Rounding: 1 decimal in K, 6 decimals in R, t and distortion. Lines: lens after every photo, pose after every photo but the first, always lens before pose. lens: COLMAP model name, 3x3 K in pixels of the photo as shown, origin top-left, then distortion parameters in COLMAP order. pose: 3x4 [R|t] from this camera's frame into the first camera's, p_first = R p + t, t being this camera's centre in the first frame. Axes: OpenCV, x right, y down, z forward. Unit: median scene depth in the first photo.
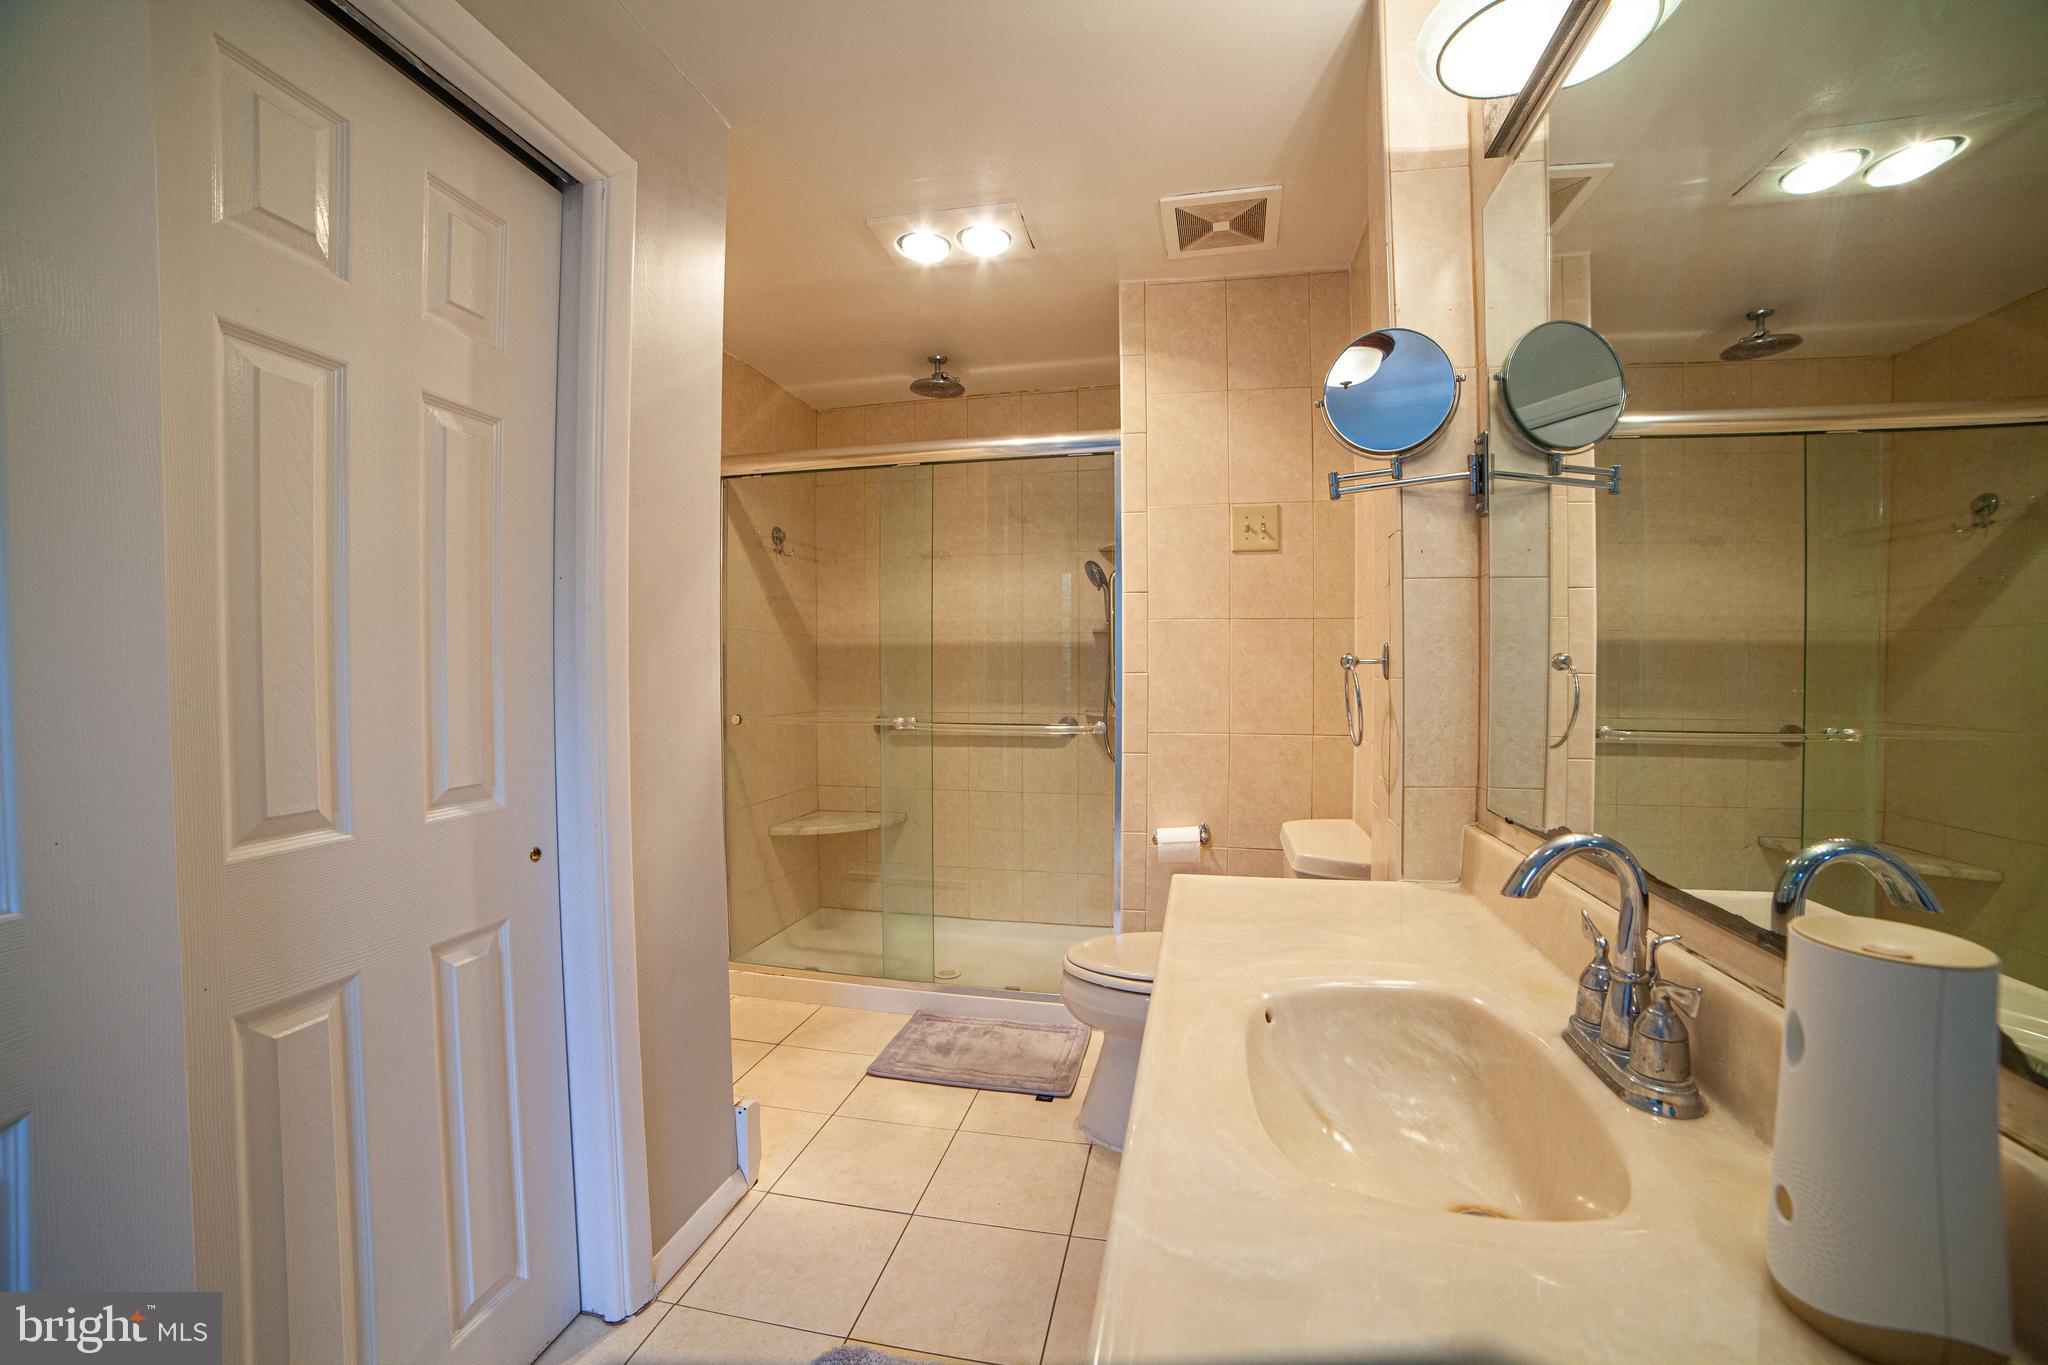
lens RADIAL K [[825.3, 0, 1032.9], [0, 825.3, 688.2], [0, 0, 1]] dist [-0.103670, 0.034653]
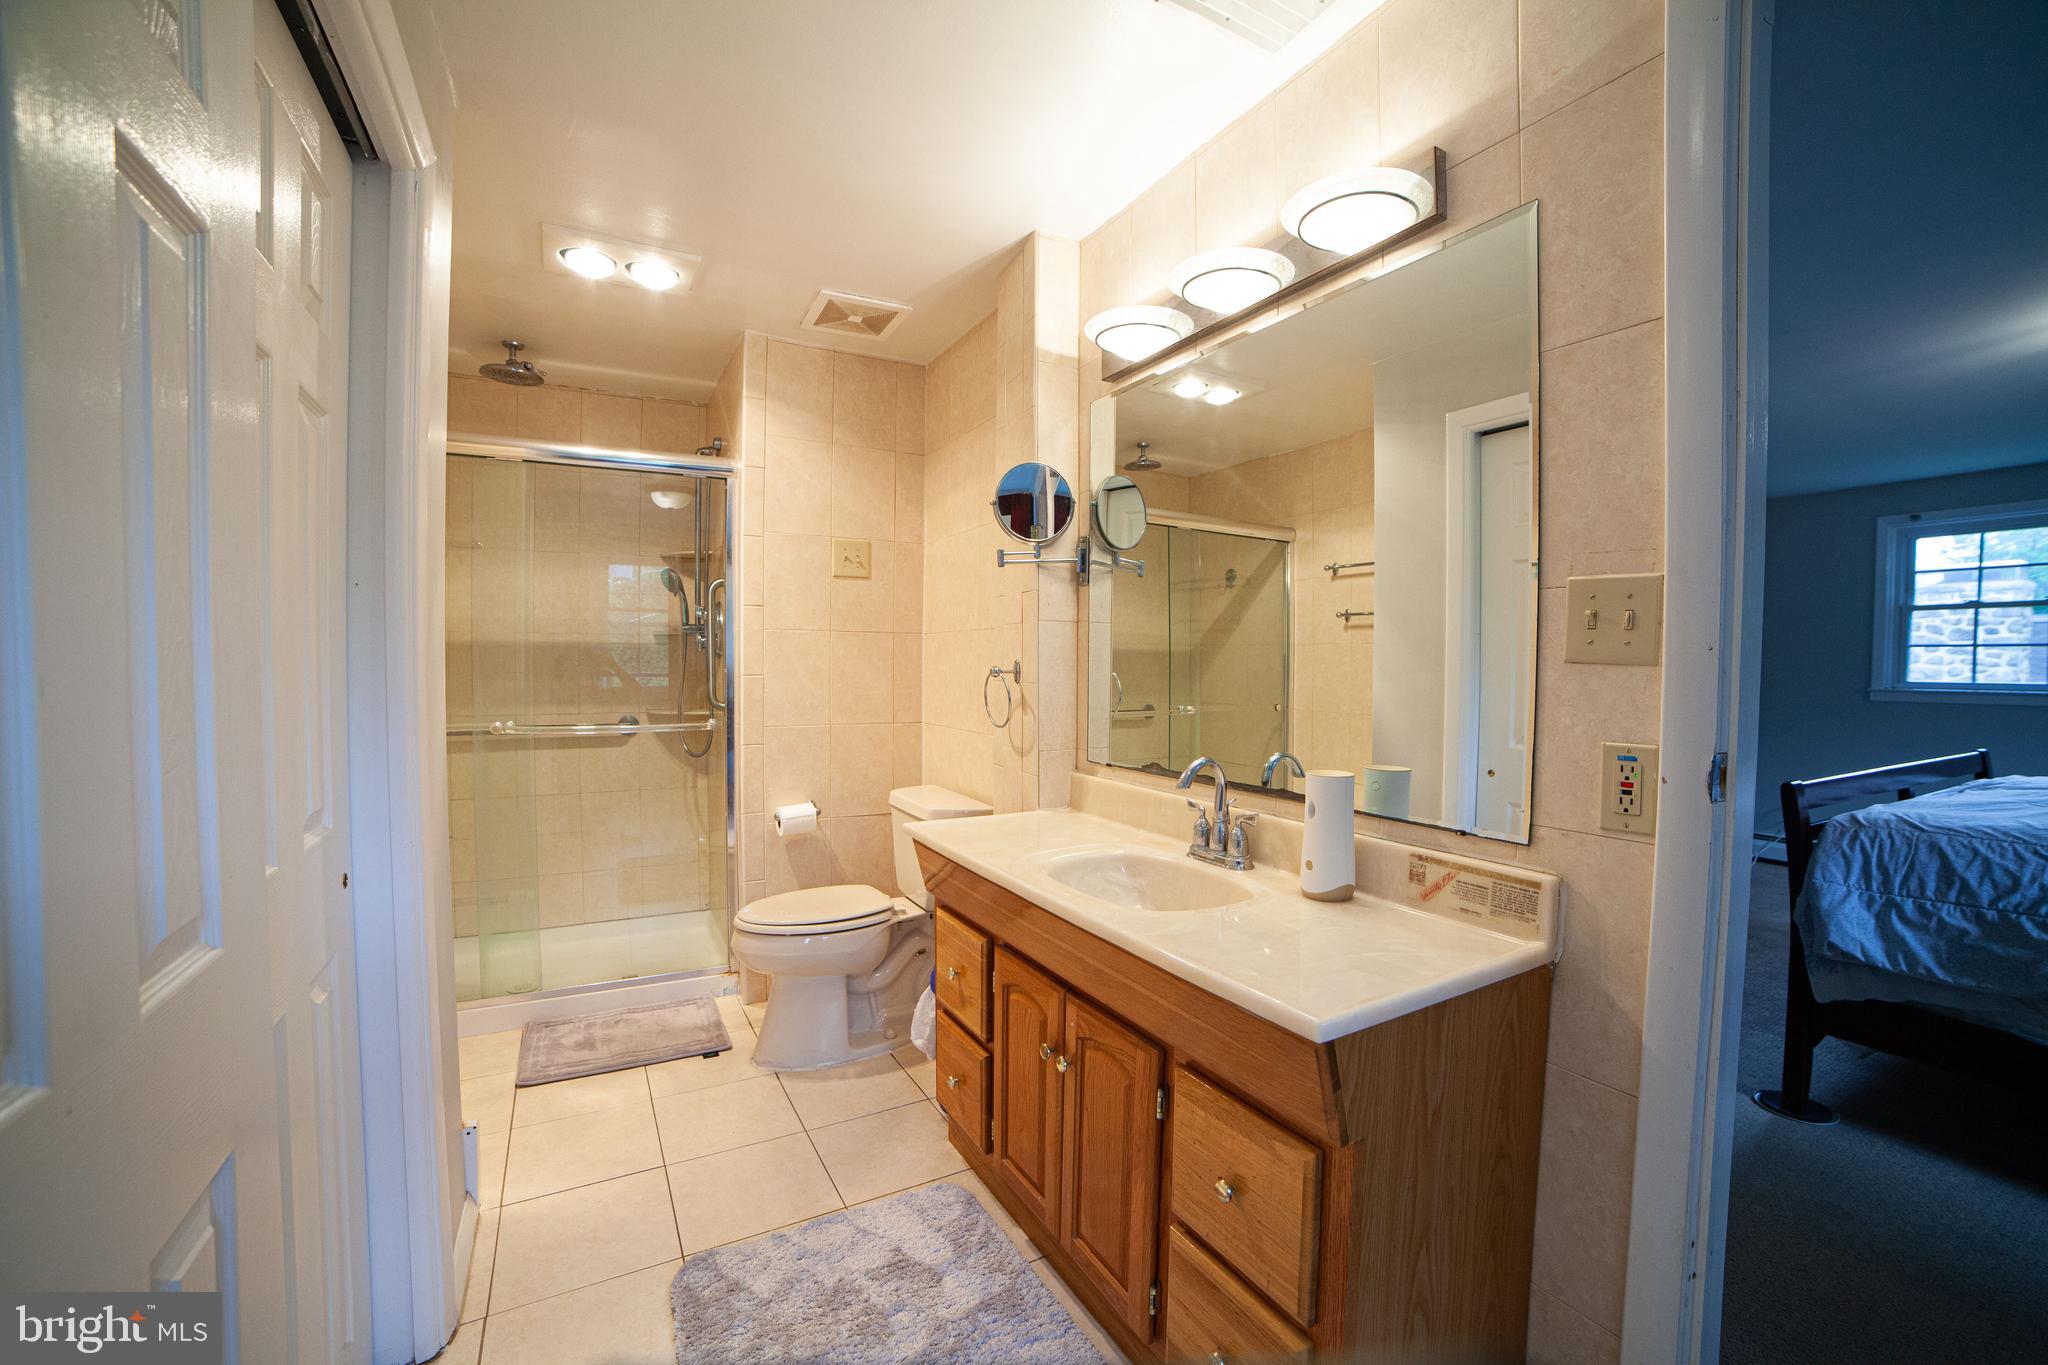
lens RADIAL K [[825.3, 0, 1032.9], [0, 825.3, 688.2], [0, 0, 1]] dist [-0.103670, 0.034653]
pose [[0.753845, -0.014985, 0.656881, -0.342577], [0.007954, 0.999875, 0.013681, -0.013429], [-0.657004, -0.005088, 0.753870, -0.122658]]
